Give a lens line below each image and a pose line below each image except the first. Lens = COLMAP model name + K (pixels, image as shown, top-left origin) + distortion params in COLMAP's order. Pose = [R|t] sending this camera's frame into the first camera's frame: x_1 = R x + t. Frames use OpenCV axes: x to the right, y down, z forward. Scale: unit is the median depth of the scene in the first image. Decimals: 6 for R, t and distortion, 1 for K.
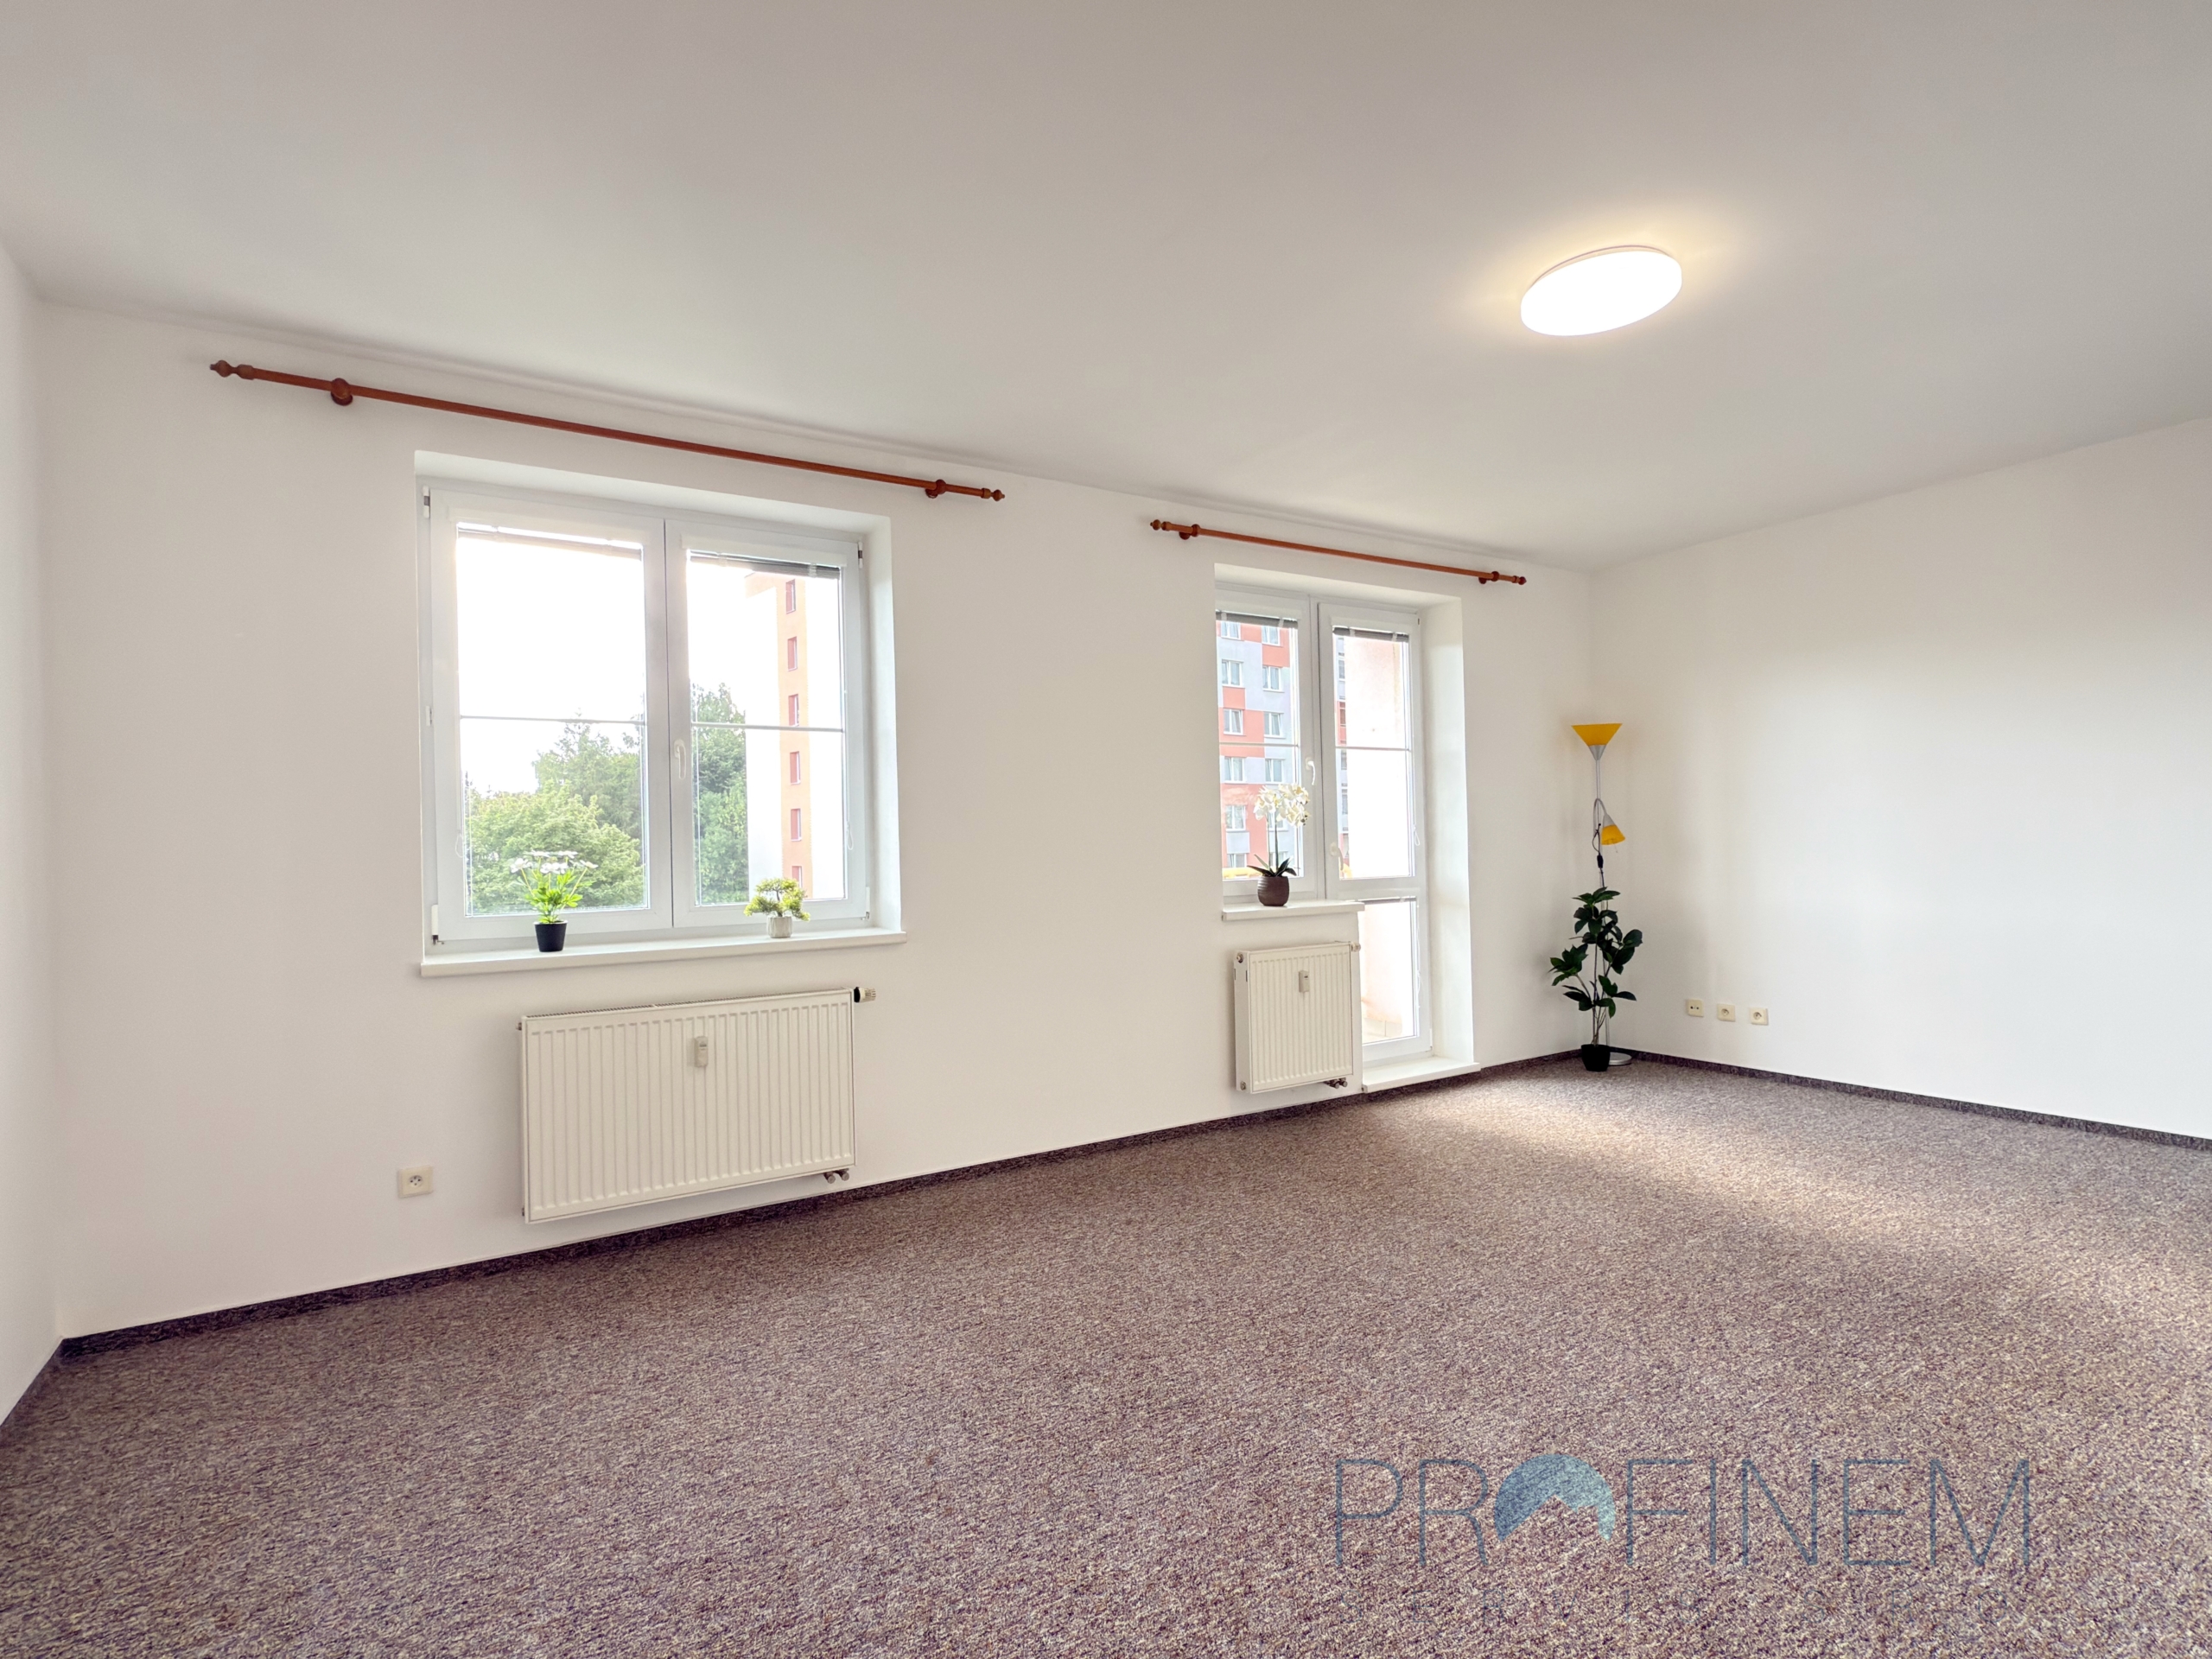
lens RADIAL K [[1109.6, 0, 1106.0], [0, 1109.6, 829.5], [0, 0, 1]] dist [0.002038, -0.000121]
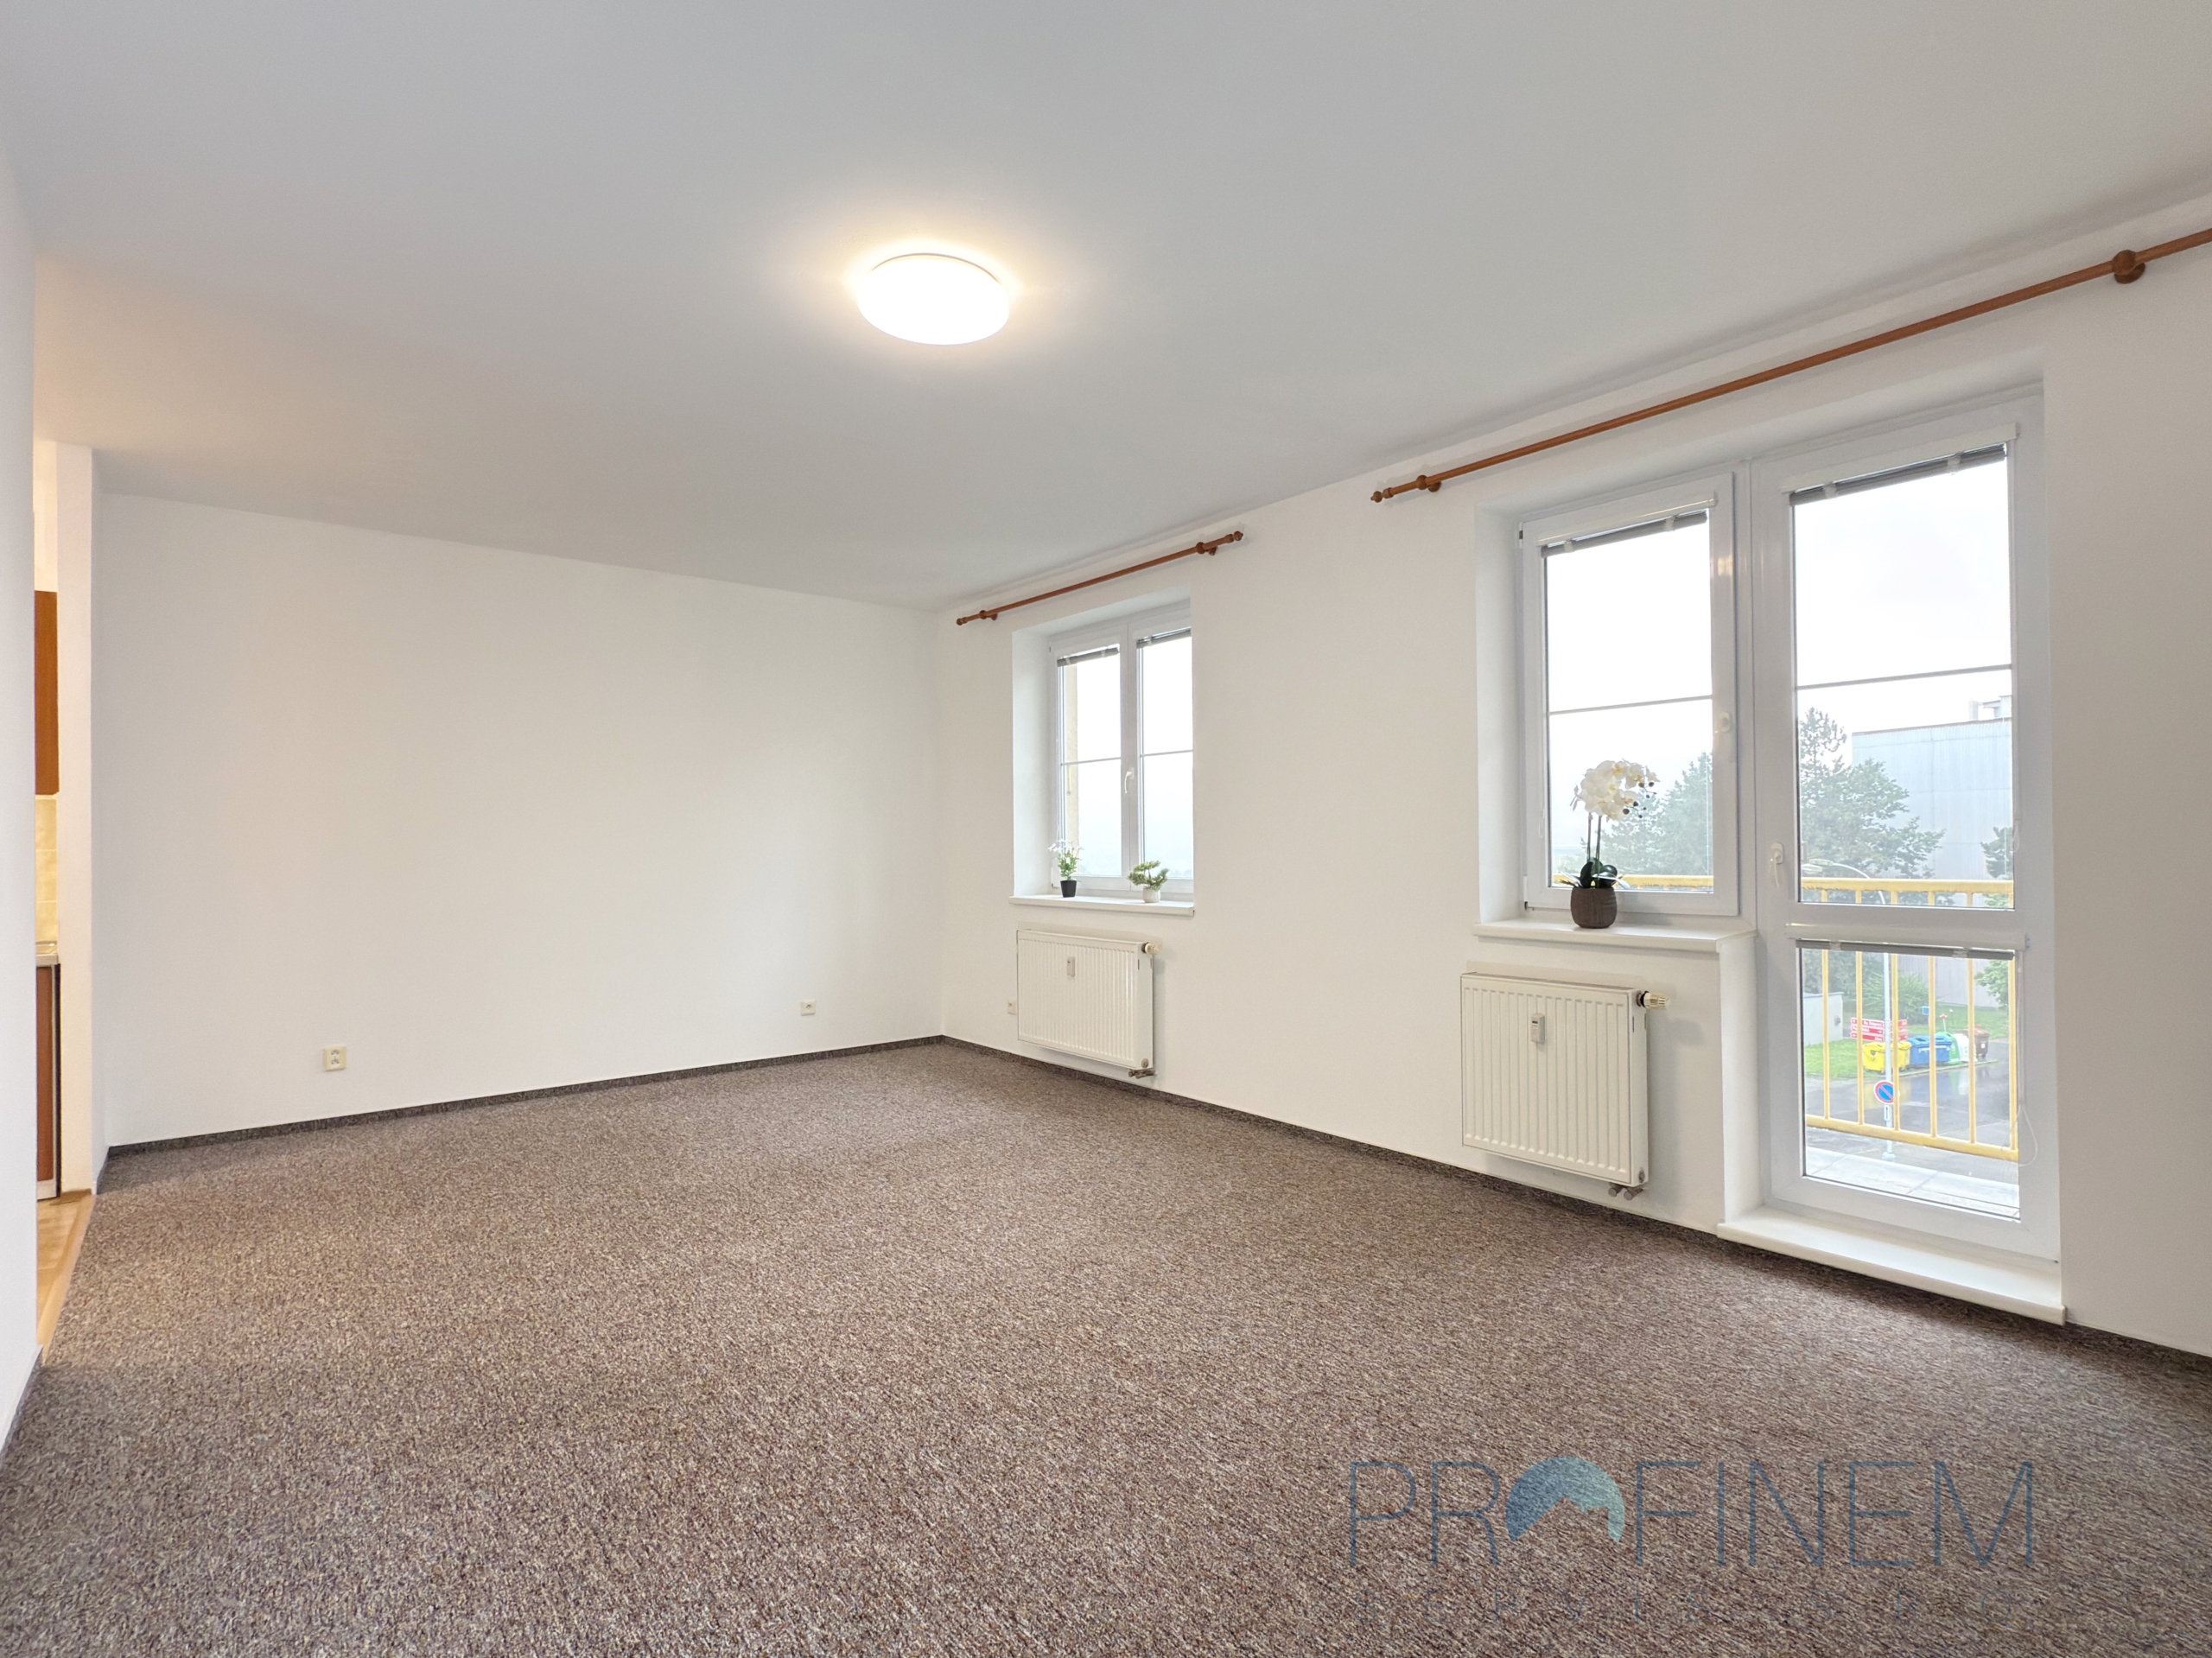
lens RADIAL K [[1087.2, 0, 1106.0], [0, 1087.2, 829.0], [0, 0, 1]] dist [-0.002212, -0.000190]
pose [[0.124638, 0.009490, -0.992157, 1.186033], [0.015894, 0.999807, 0.011560, -0.014824], [0.992075, -0.017210, 0.124463, 0.848564]]
